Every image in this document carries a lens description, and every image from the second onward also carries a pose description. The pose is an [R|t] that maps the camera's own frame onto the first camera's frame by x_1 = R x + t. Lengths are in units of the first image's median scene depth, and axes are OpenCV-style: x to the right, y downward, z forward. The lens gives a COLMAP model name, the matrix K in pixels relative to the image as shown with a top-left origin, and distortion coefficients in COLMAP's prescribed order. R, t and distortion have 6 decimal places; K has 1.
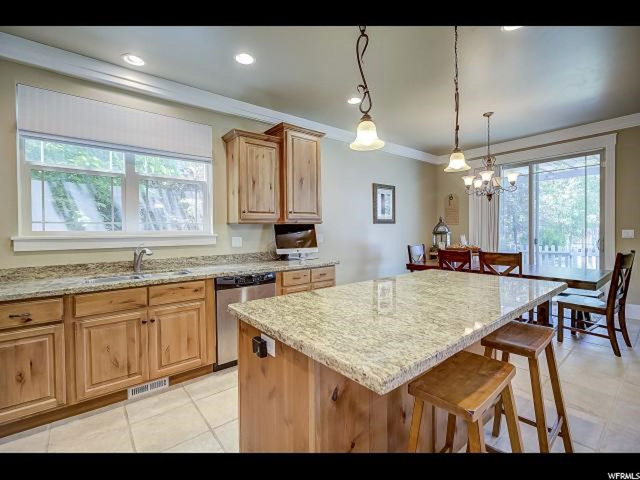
lens RADIAL K [[297.0, 0, 335.4], [0, 297.0, 230.3], [0, 0, 1]] dist [-0.011878, 0.002778]
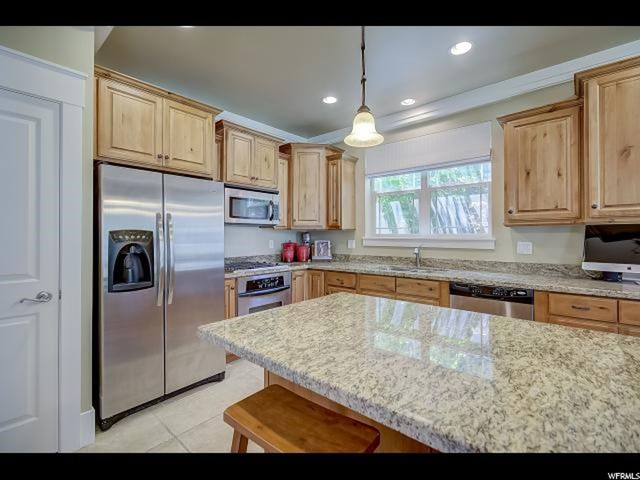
lens RADIAL K [[297.0, 0, 309.6], [0, 297.0, 234.9], [0, 0, 1]] dist [-0.011878, 0.002778]
pose [[0.125220, 0.009368, -0.992085, 0.414595], [0.000406, 0.999955, 0.009493, -0.005353], [0.992129, -0.001591, 0.125211, 0.316082]]
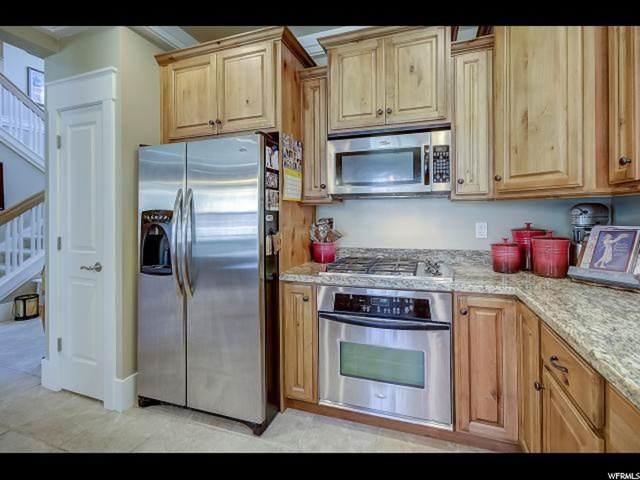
lens RADIAL K [[297.0, 0, 308.1], [0, 297.0, 216.1], [0, 0, 1]] dist [-0.011878, 0.002778]
pose [[-0.865962, 0.017231, -0.499813, -0.206672], [0.018520, 0.999826, 0.002382, 0.006017], [0.499767, -0.007194, -0.866130, 0.671993]]
